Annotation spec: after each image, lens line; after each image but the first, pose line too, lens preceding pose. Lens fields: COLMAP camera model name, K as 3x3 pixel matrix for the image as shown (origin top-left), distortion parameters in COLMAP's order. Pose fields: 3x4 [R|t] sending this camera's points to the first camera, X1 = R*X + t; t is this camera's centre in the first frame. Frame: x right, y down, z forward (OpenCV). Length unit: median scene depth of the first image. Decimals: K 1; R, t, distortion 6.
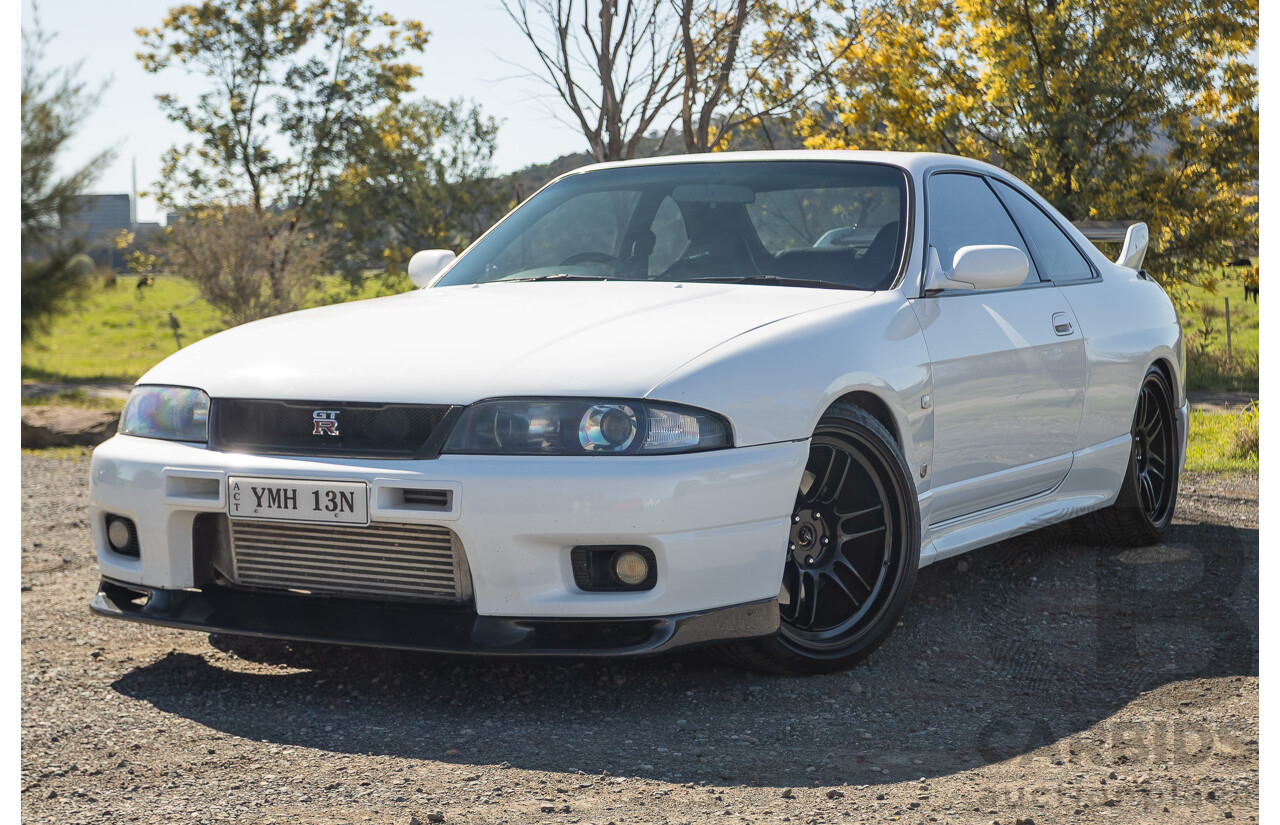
lens RADIAL K [[2326.4, 0, 640.0], [0, 2326.4, 412.5], [0, 0, 1]] dist [-0.016572, 0.071582]
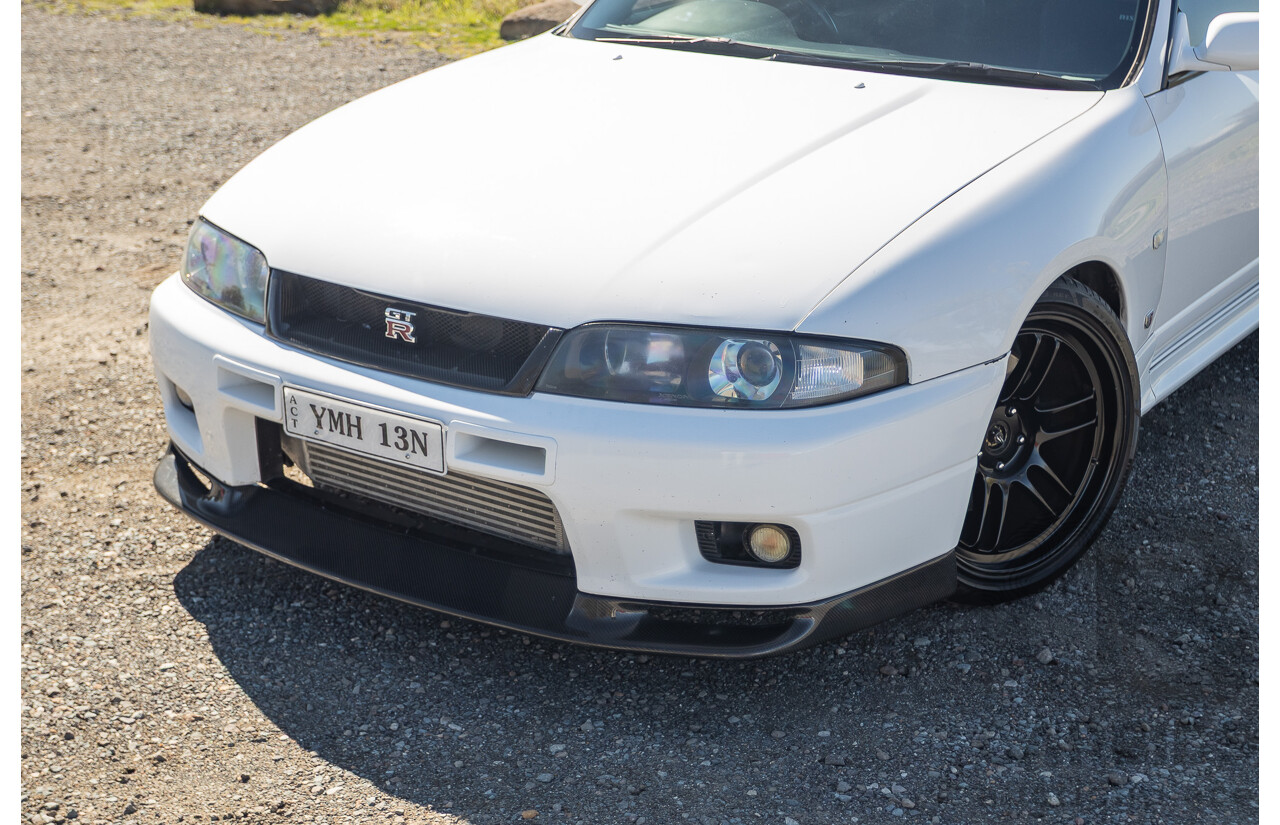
lens RADIAL K [[2010.3, 0, 640.0], [0, 2010.3, 412.5], [0, 0, 1]] dist [-0.039874, 0.287836]
pose [[0.993727, 0.043697, -0.102946, 0.020212], [-0.013364, 0.960309, 0.278617, -0.160642], [0.111035, -0.275494, 0.954869, 0.335662]]
